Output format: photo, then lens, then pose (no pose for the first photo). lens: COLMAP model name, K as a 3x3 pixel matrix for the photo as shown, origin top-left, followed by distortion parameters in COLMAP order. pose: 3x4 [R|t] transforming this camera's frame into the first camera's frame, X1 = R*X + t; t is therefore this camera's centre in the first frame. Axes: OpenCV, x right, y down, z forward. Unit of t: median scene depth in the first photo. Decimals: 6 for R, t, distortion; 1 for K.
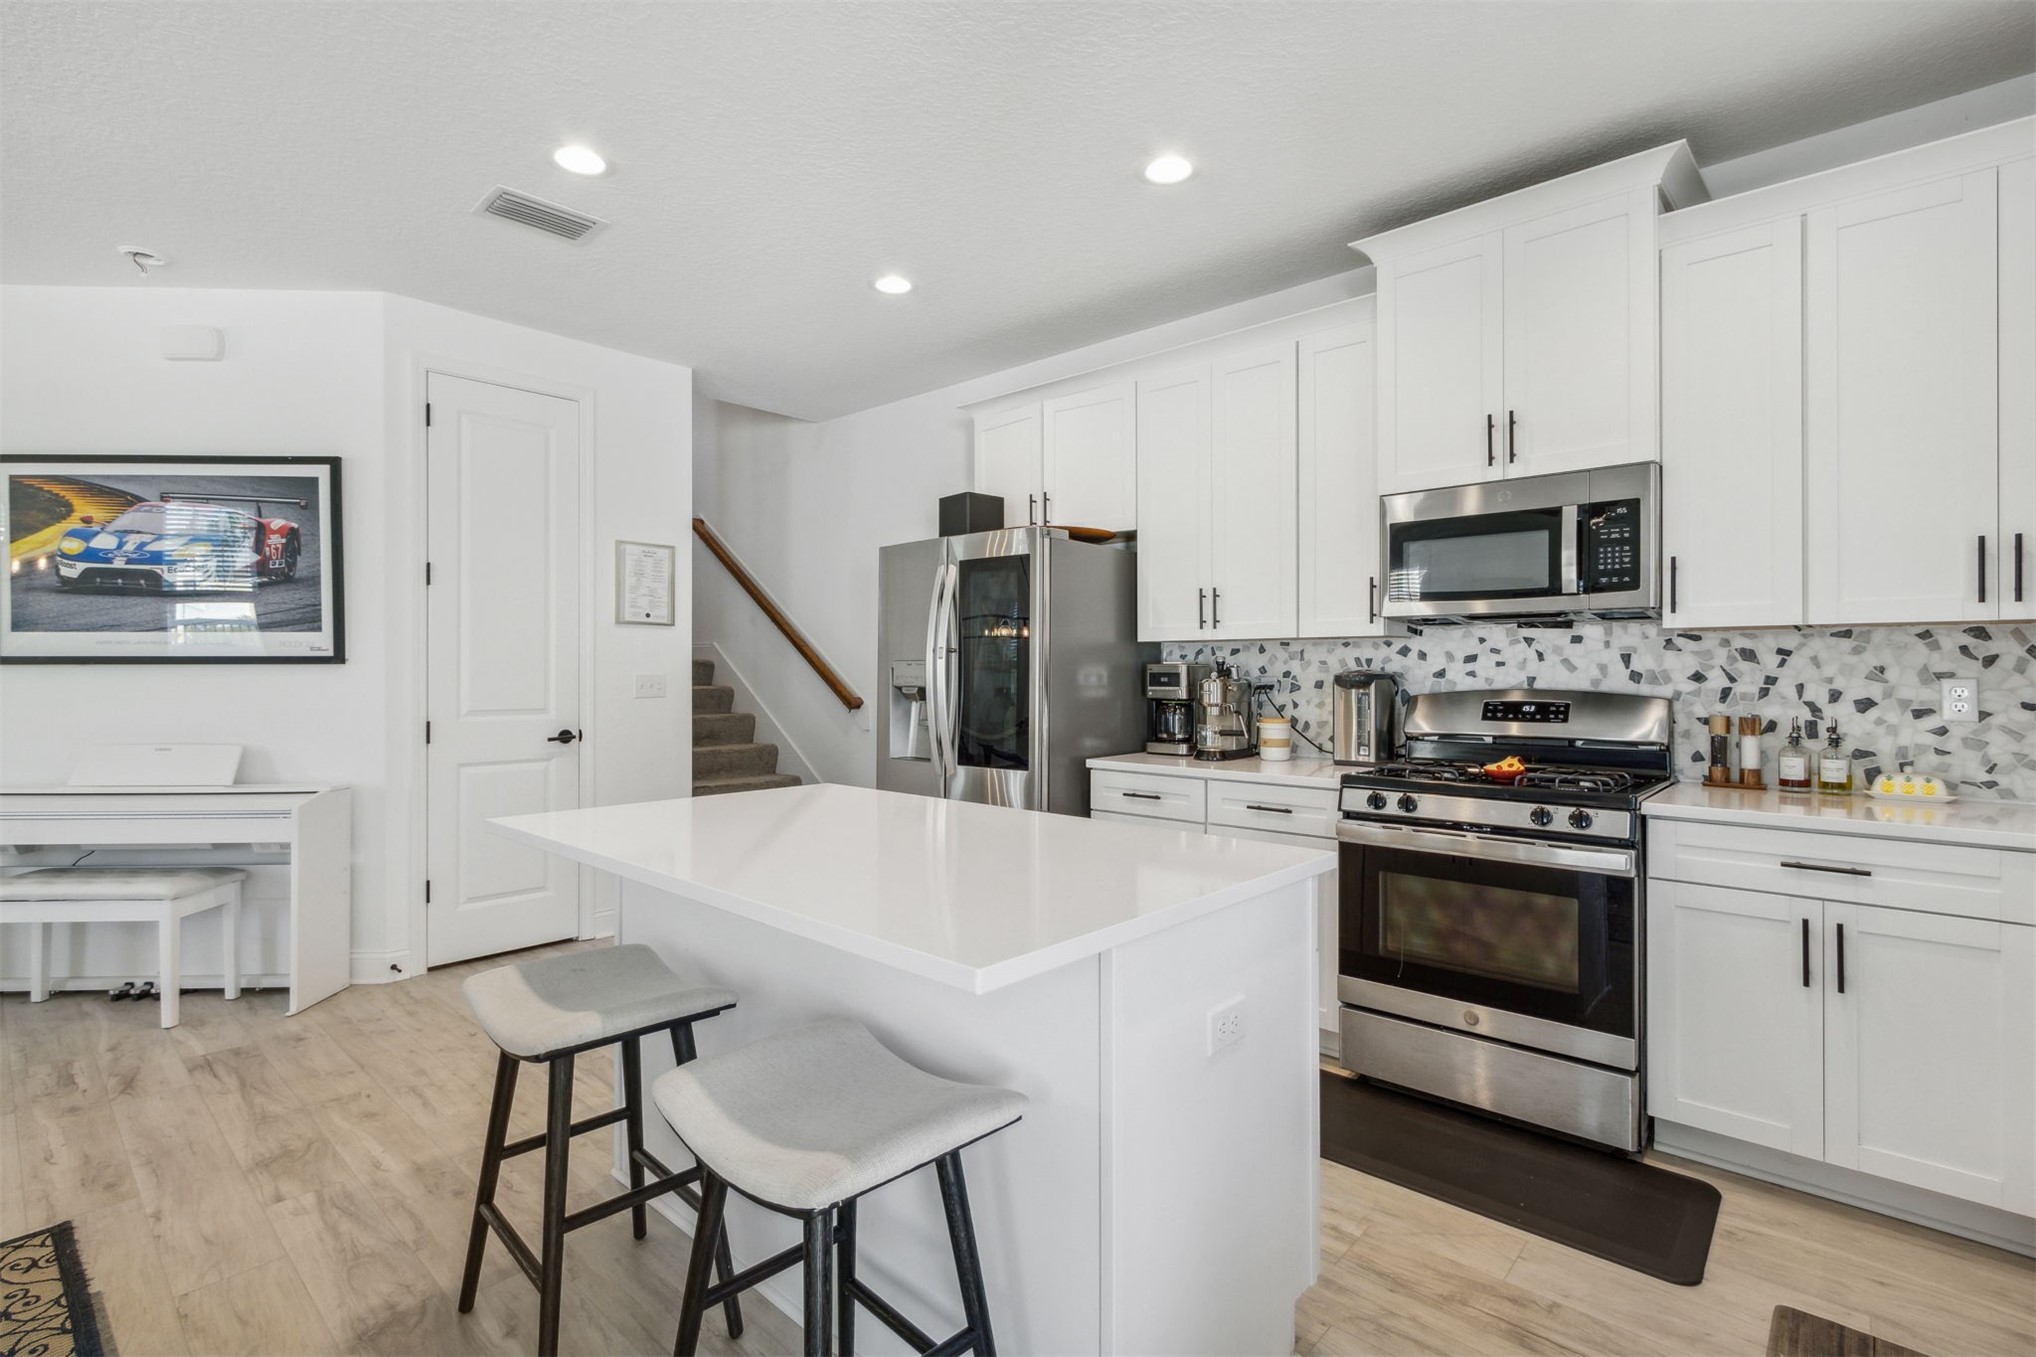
lens RADIAL K [[945.4, 0, 1018.0], [0, 945.4, 678.5], [0, 0, 1]] dist [0.000055, -0.000540]
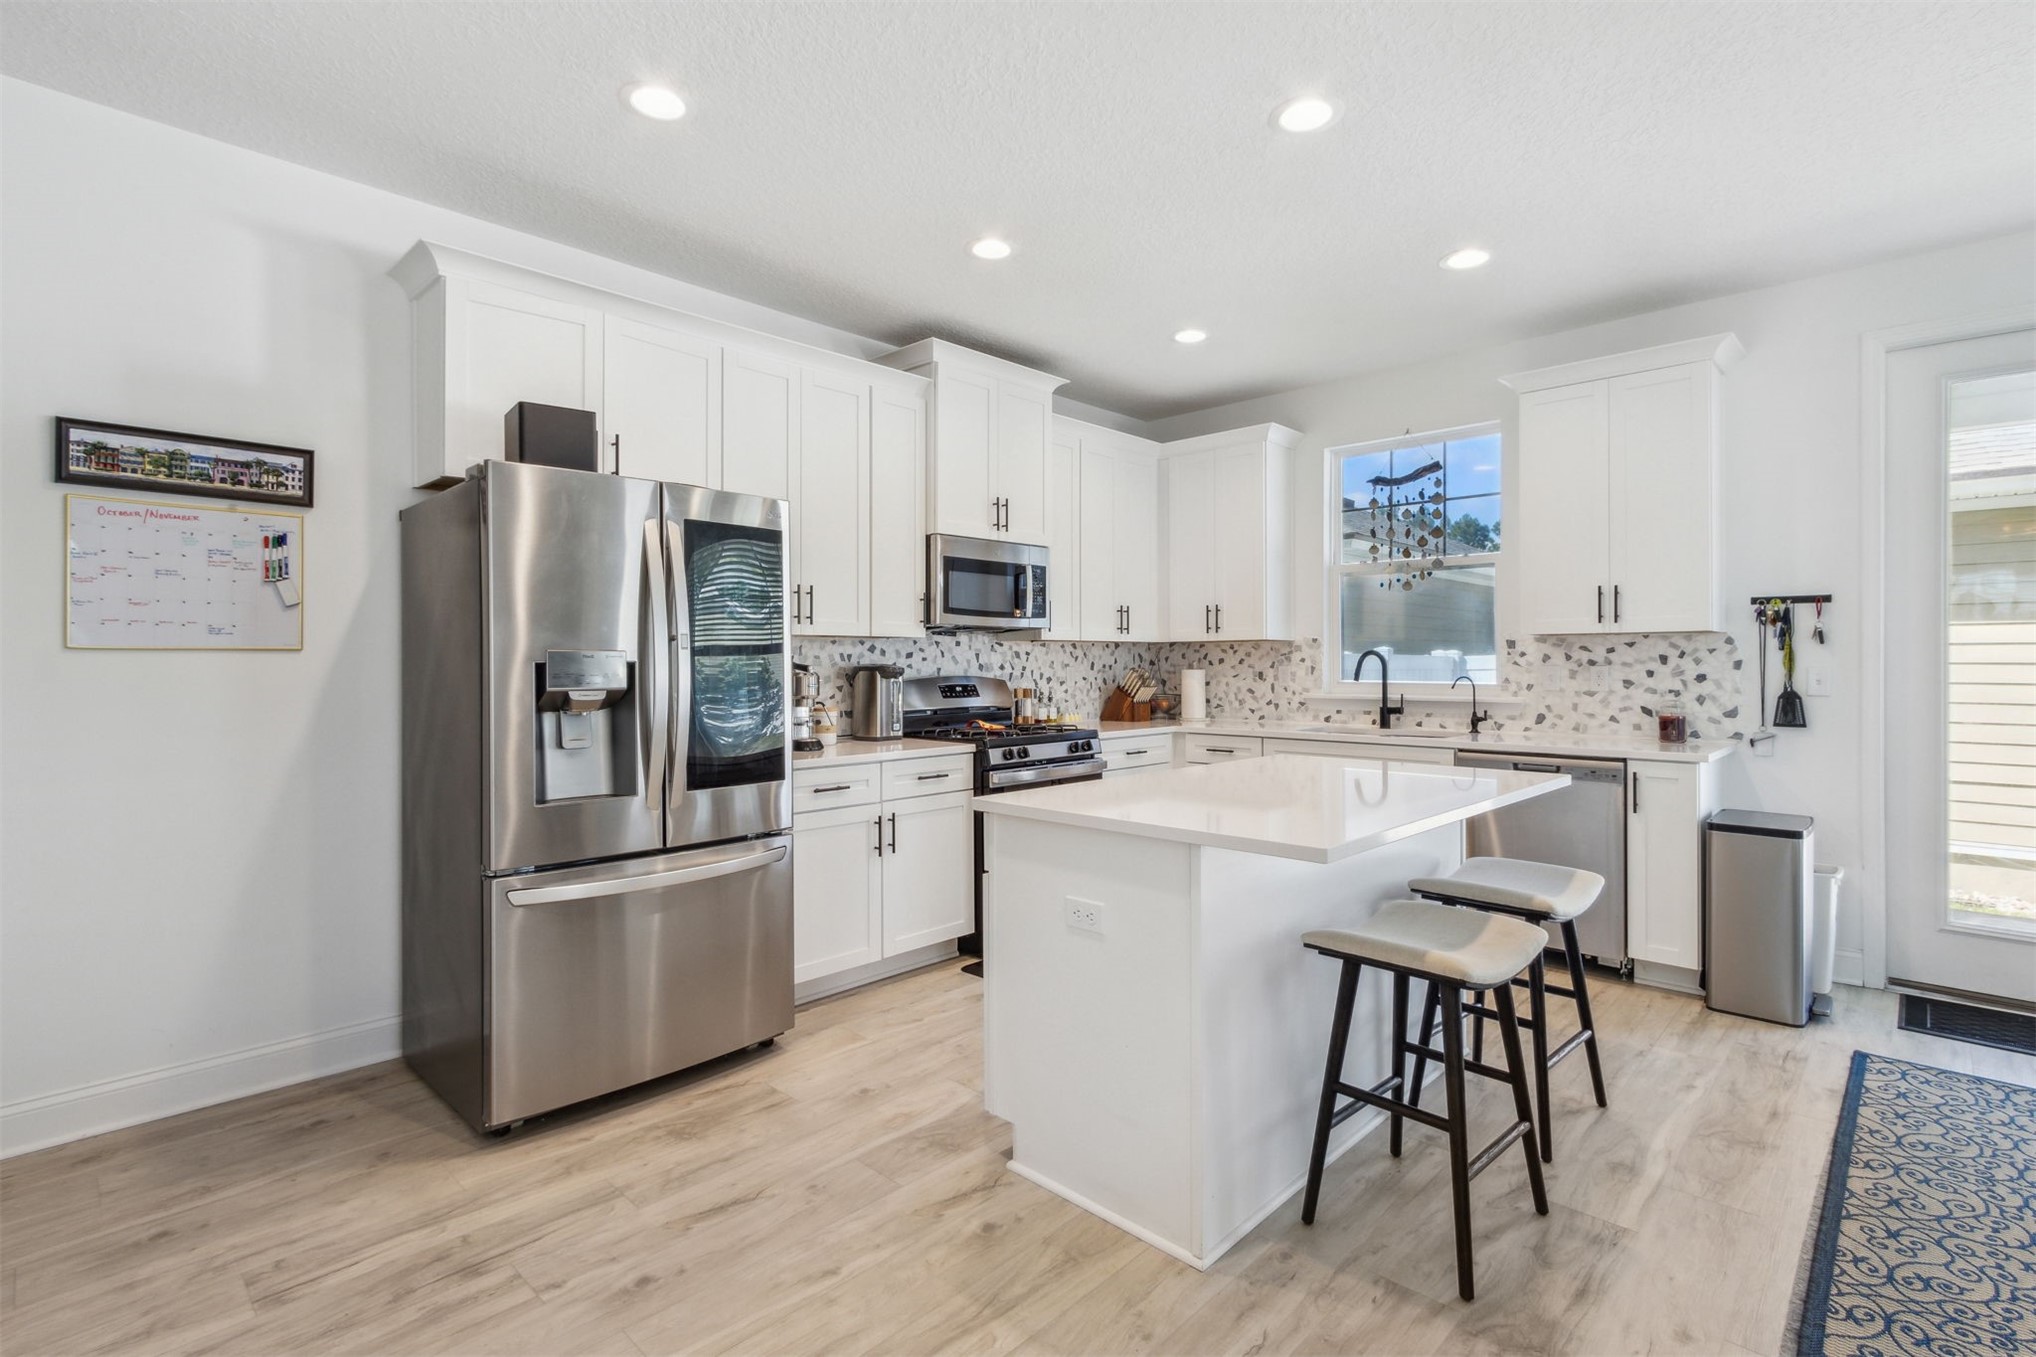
lens RADIAL K [[960.8, 0, 1006.3], [0, 960.8, 665.2], [0, 0, 1]] dist [0.000572, -0.000625]
pose [[0.041403, 0.003058, 0.999138, -0.967068], [0.020317, 0.999786, -0.003902, 0.001783], [-0.998936, 0.020461, 0.041332, 0.853074]]
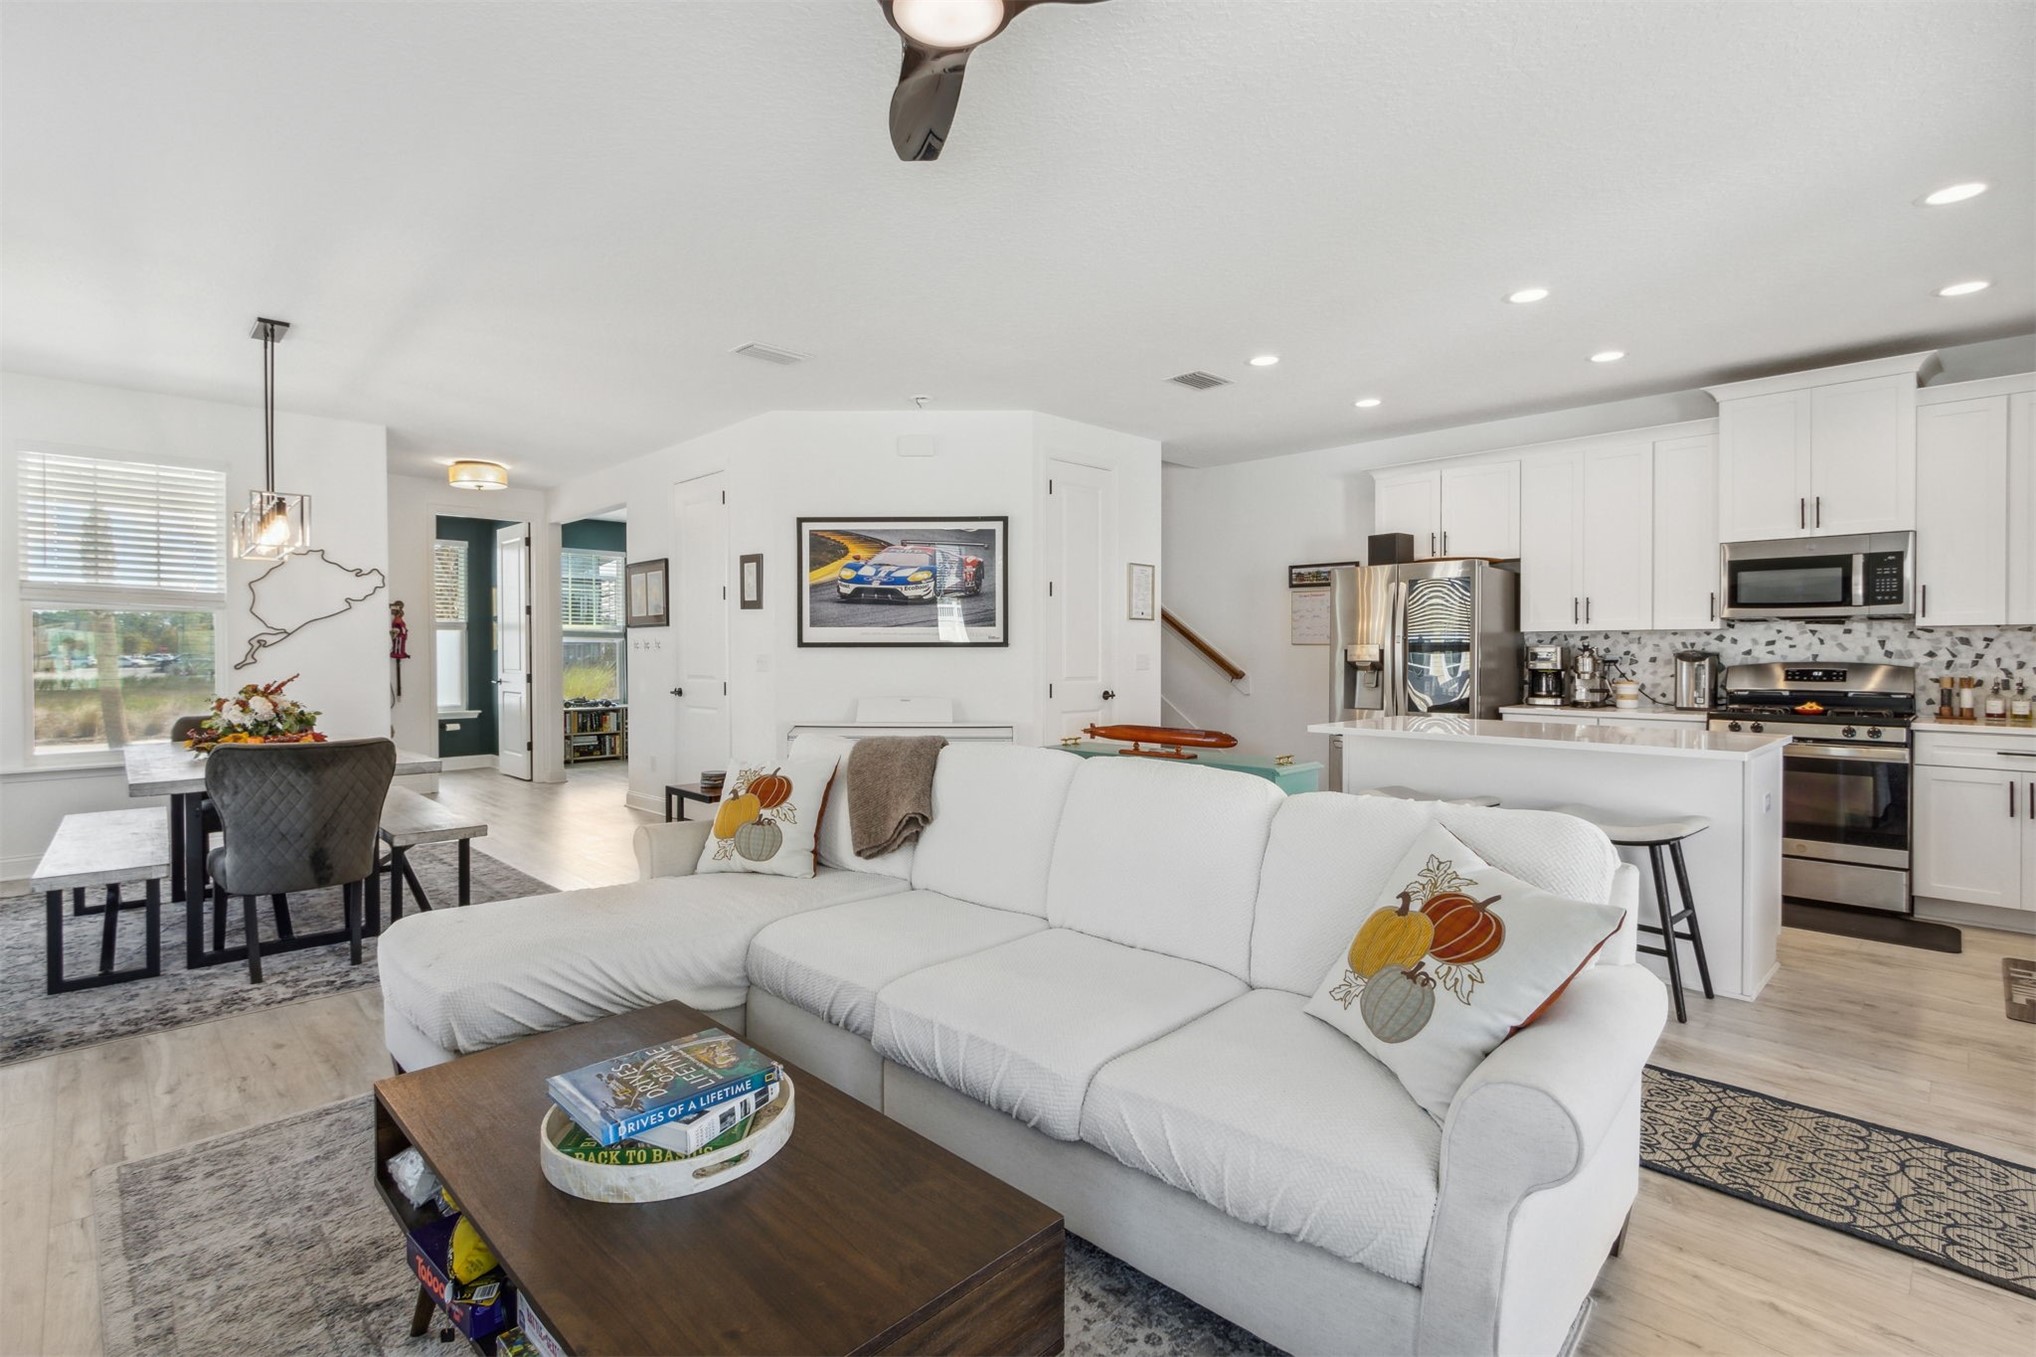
lens RADIAL K [[960.8, 0, 1006.3], [0, 960.8, 665.2], [0, 0, 1]] dist [0.000572, -0.000625]
pose [[0.998306, 0.000001, -0.058187, -0.760989], [0.000368, 0.999980, 0.006330, 0.005982], [0.058185, -0.006341, 0.998286, -0.739993]]
